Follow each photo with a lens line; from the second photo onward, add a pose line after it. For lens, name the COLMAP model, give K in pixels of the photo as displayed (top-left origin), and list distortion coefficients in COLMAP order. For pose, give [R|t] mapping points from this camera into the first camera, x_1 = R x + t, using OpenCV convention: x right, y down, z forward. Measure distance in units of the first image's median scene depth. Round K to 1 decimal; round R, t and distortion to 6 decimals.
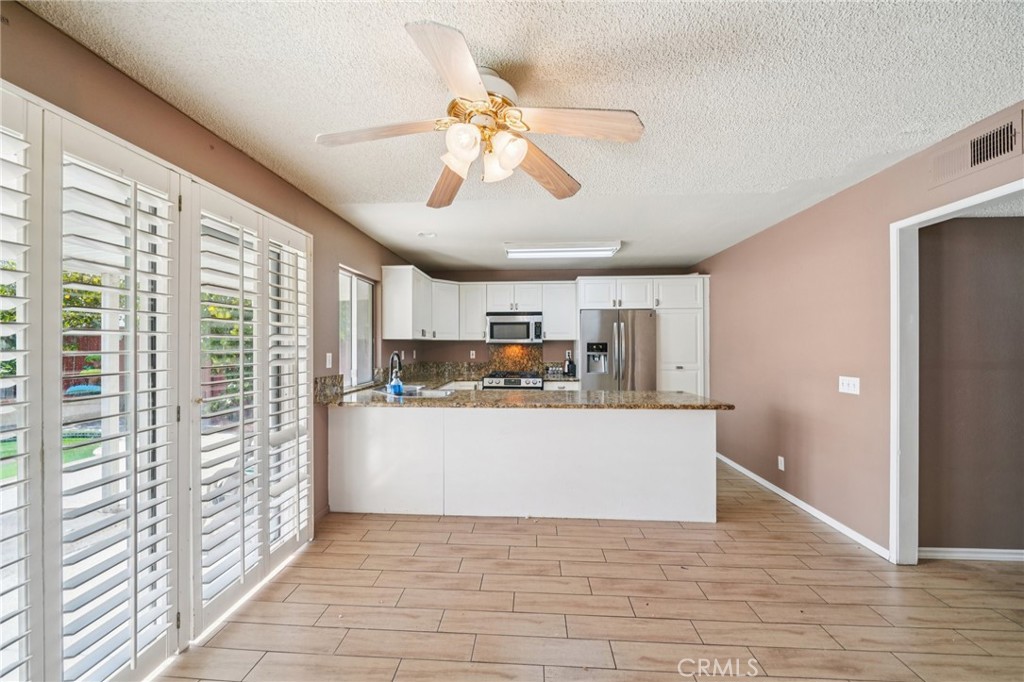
lens RADIAL K [[384.3, 0, 488.0], [0, 384.3, 345.5], [0, 0, 1]] dist [-0.002163, -0.001413]
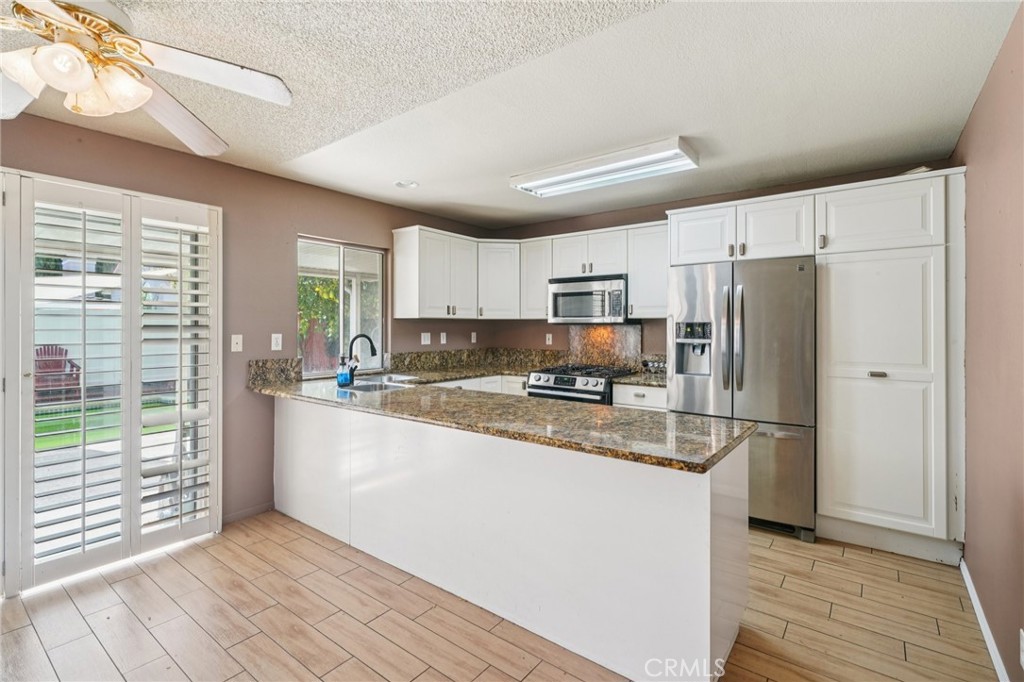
lens RADIAL K [[474.2, 0, 490.6], [0, 474.2, 328.6], [0, 0, 1]] dist [-0.002141, 0.002562]
pose [[0.825699, 0.005491, -0.564085, 0.425708], [-0.004021, 0.999985, 0.003849, 0.000891], [0.564097, -0.000910, 0.825708, 0.241479]]
